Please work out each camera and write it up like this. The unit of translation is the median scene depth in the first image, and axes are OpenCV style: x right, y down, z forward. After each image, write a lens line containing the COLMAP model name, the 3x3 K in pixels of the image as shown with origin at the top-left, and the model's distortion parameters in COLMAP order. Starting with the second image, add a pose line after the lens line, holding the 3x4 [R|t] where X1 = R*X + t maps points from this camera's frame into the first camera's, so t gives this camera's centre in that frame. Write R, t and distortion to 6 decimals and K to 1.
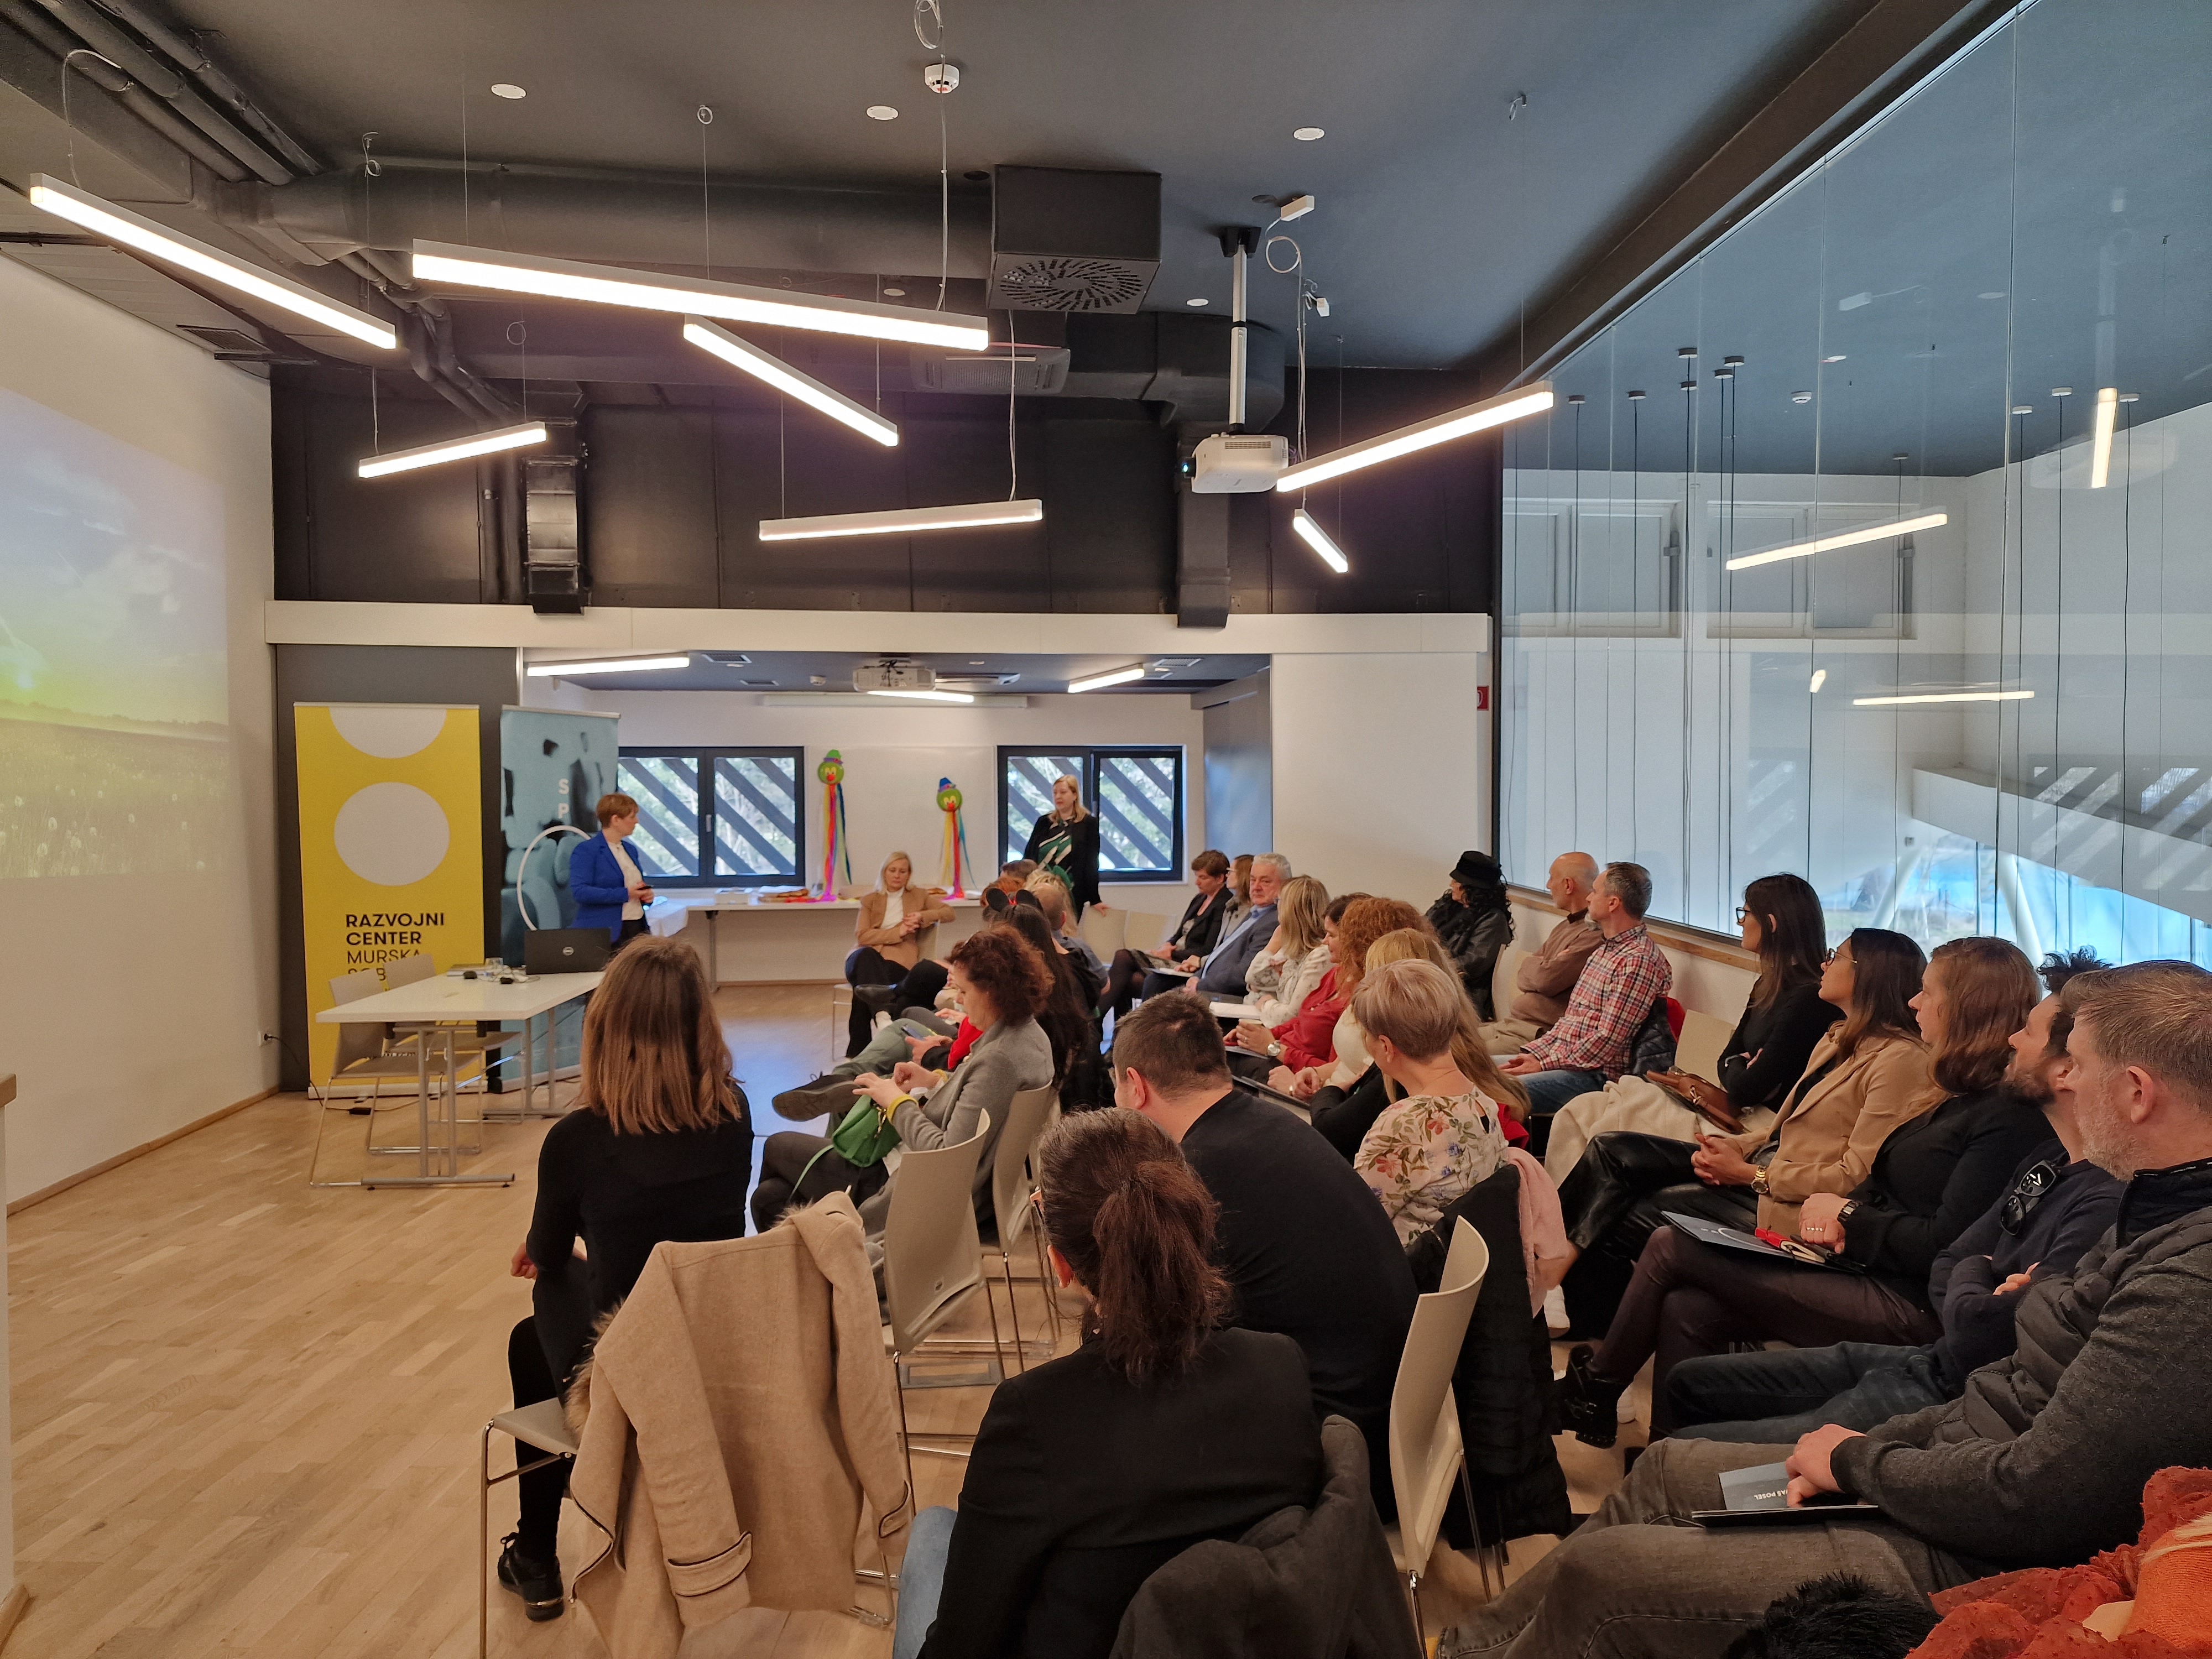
lens RADIAL K [[1509.0, 0, 1106.0], [0, 1509.0, 829.5], [0, 0, 1]] dist [0.082760, -0.080497]
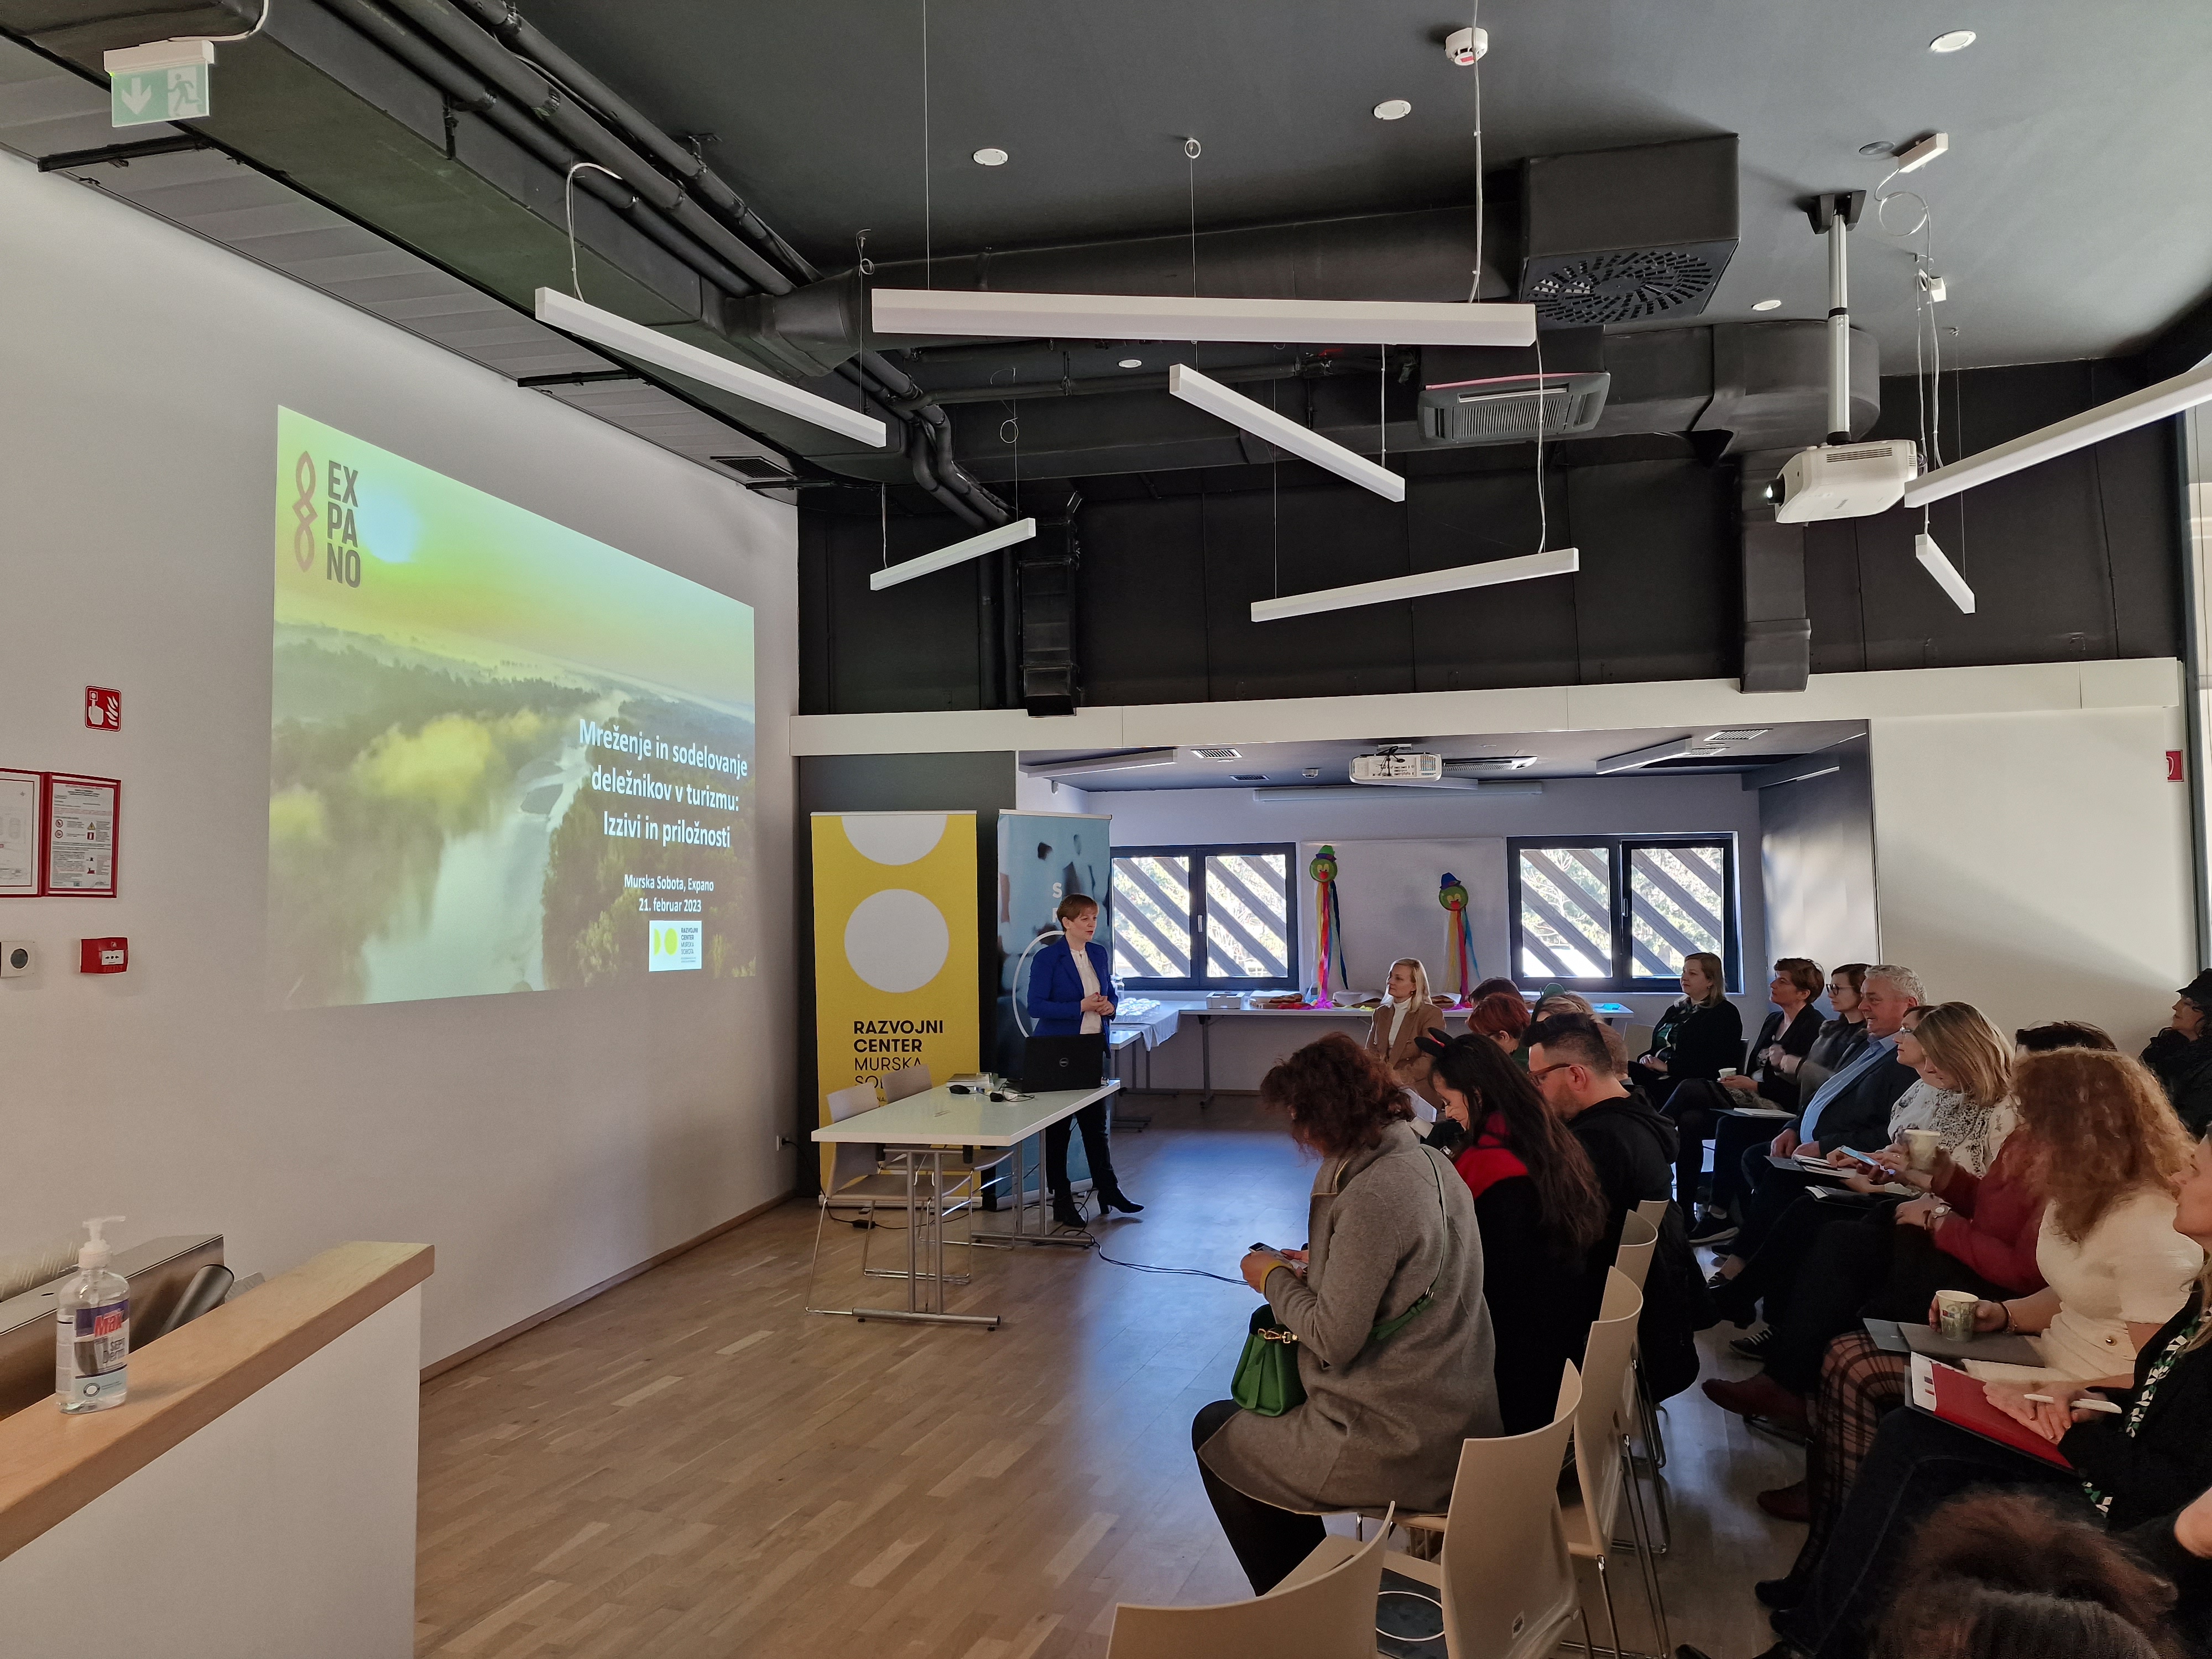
lens RADIAL K [[1500.6, 0, 1108.4], [0, 1500.6, 817.1], [0, 0, 1]] dist [0.103372, -0.108128]
pose [[0.949601, -0.023353, -0.312590, -0.030369], [0.001672, 0.997584, -0.069449, -0.010767], [0.313457, 0.065426, 0.947346, 0.129031]]
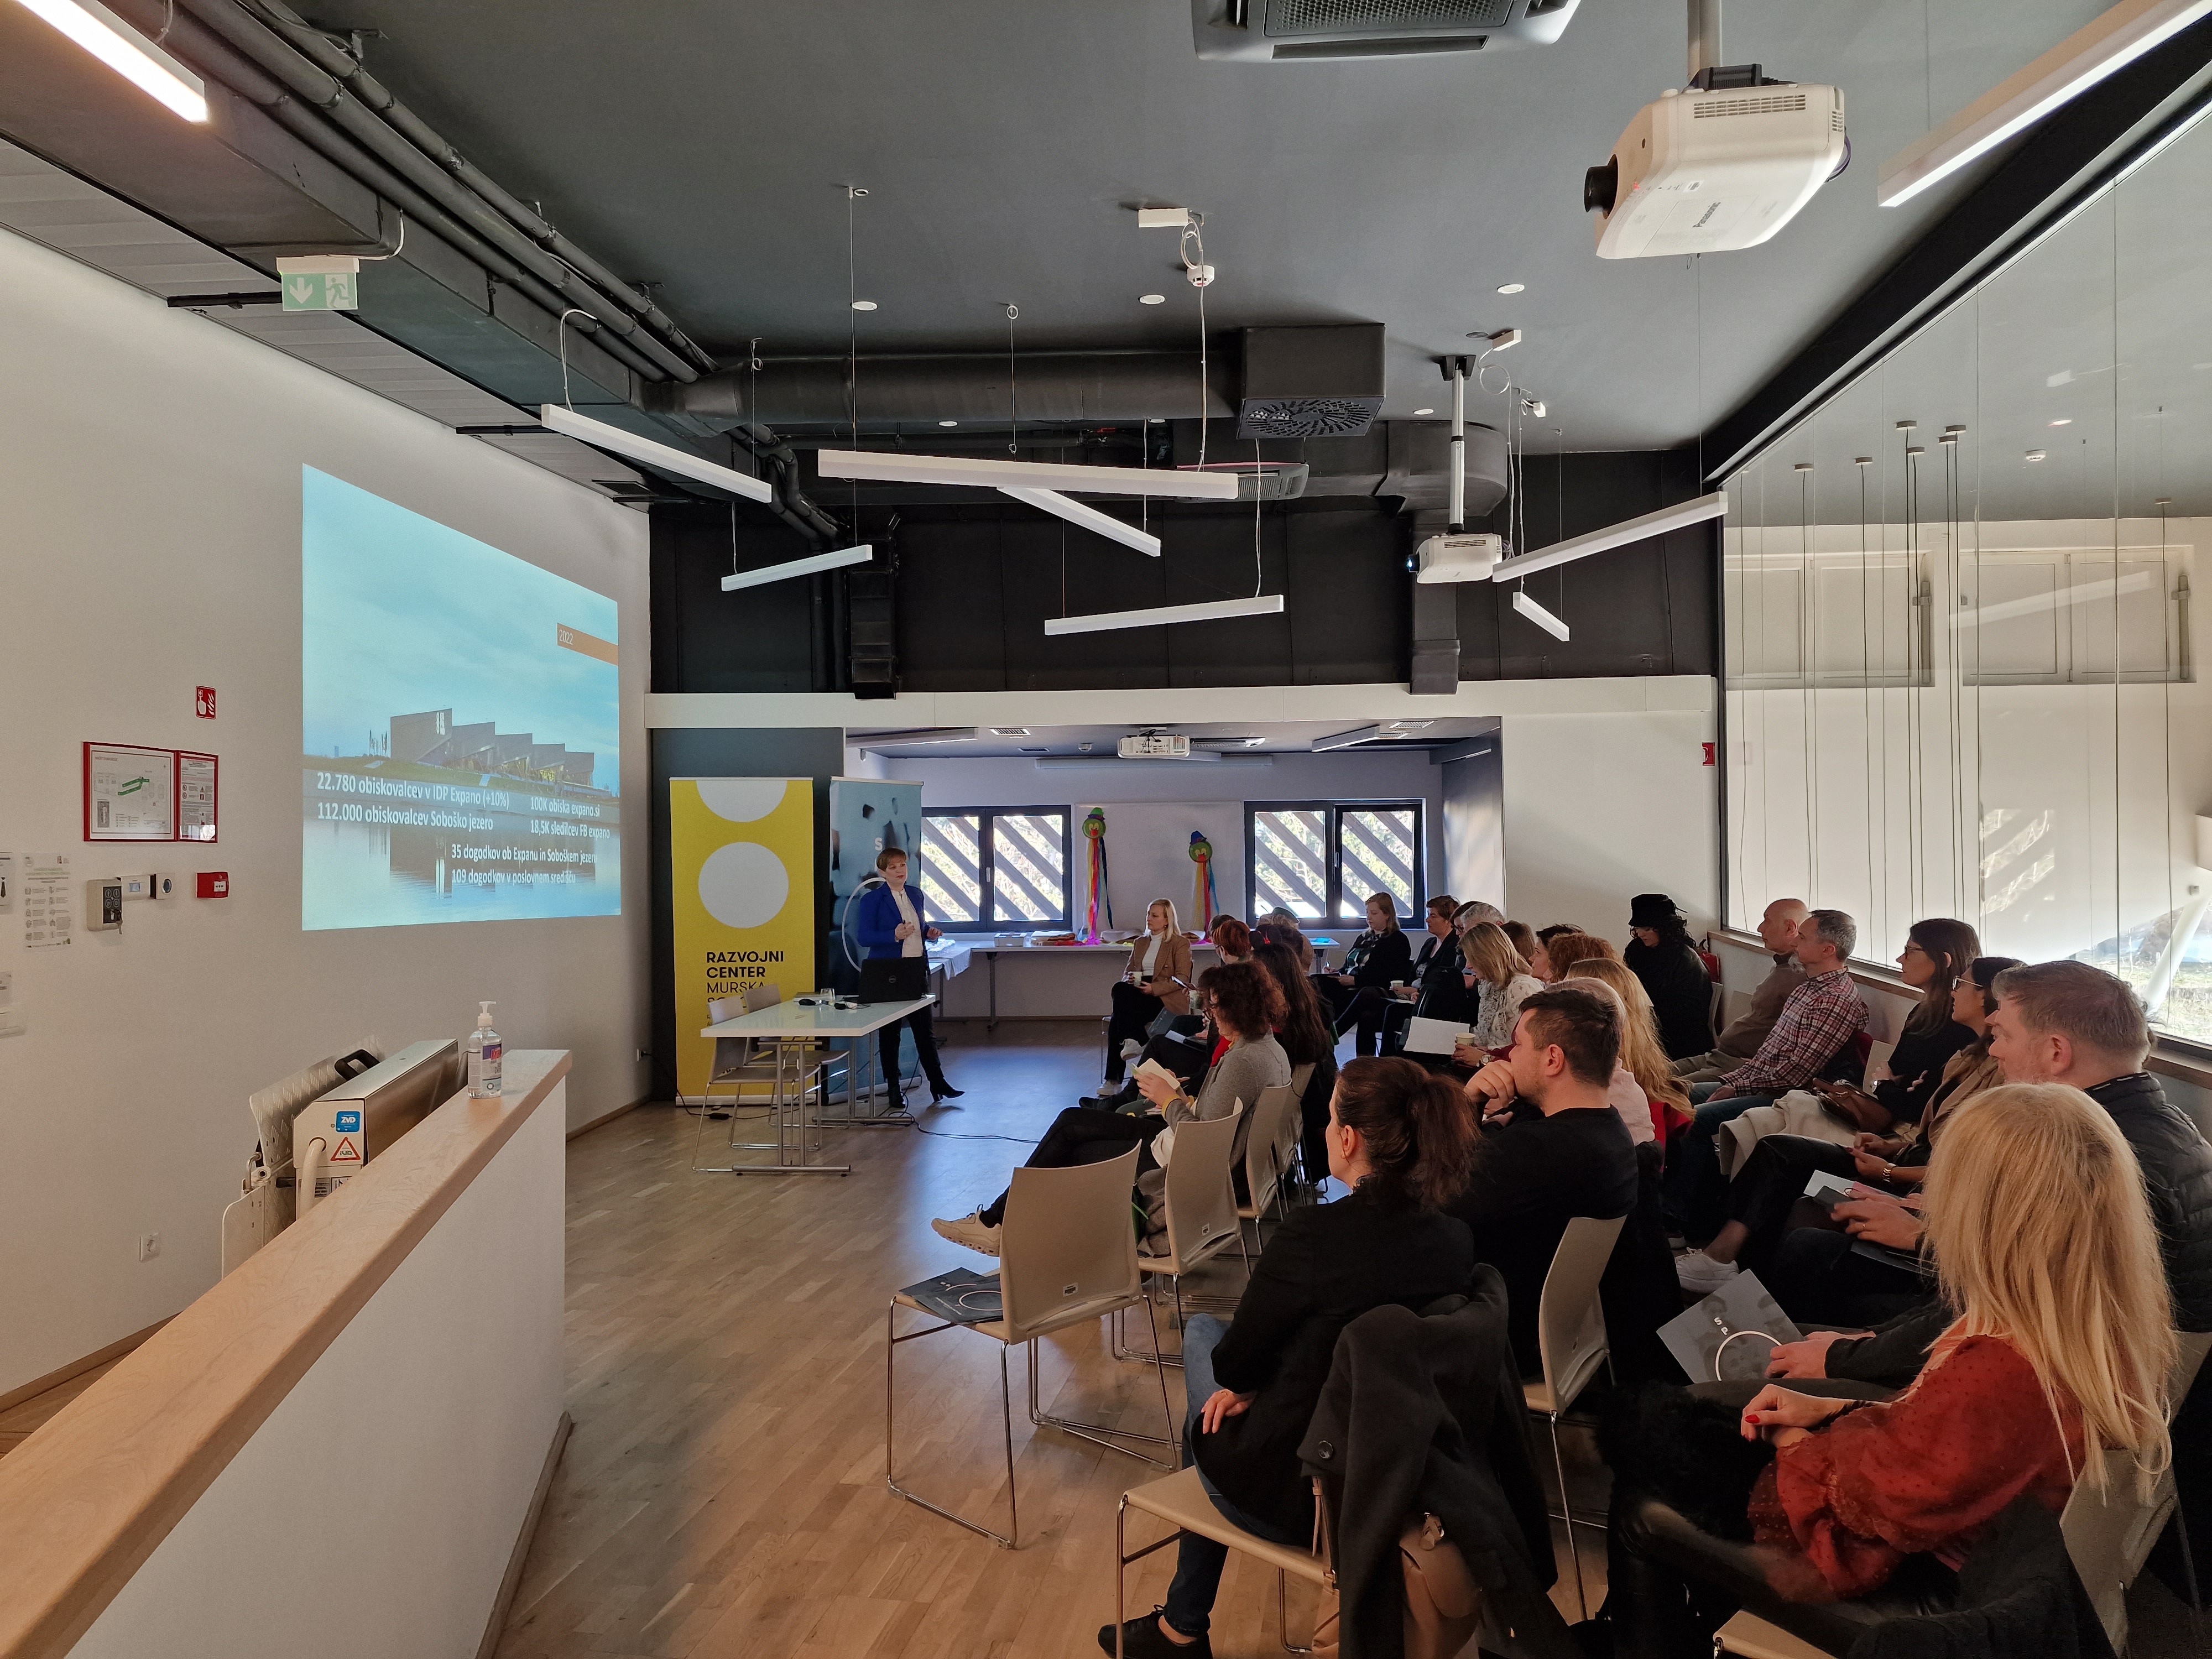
lens RADIAL K [[1509.0, 0, 1106.0], [0, 1509.0, 829.5], [0, 0, 1]] dist [0.082760, -0.080497]
pose [[0.986574, -0.007770, -0.163132, 0.010659], [0.002341, 0.999438, -0.033450, 0.000009], [0.163300, 0.032619, 0.986037, -0.156279]]
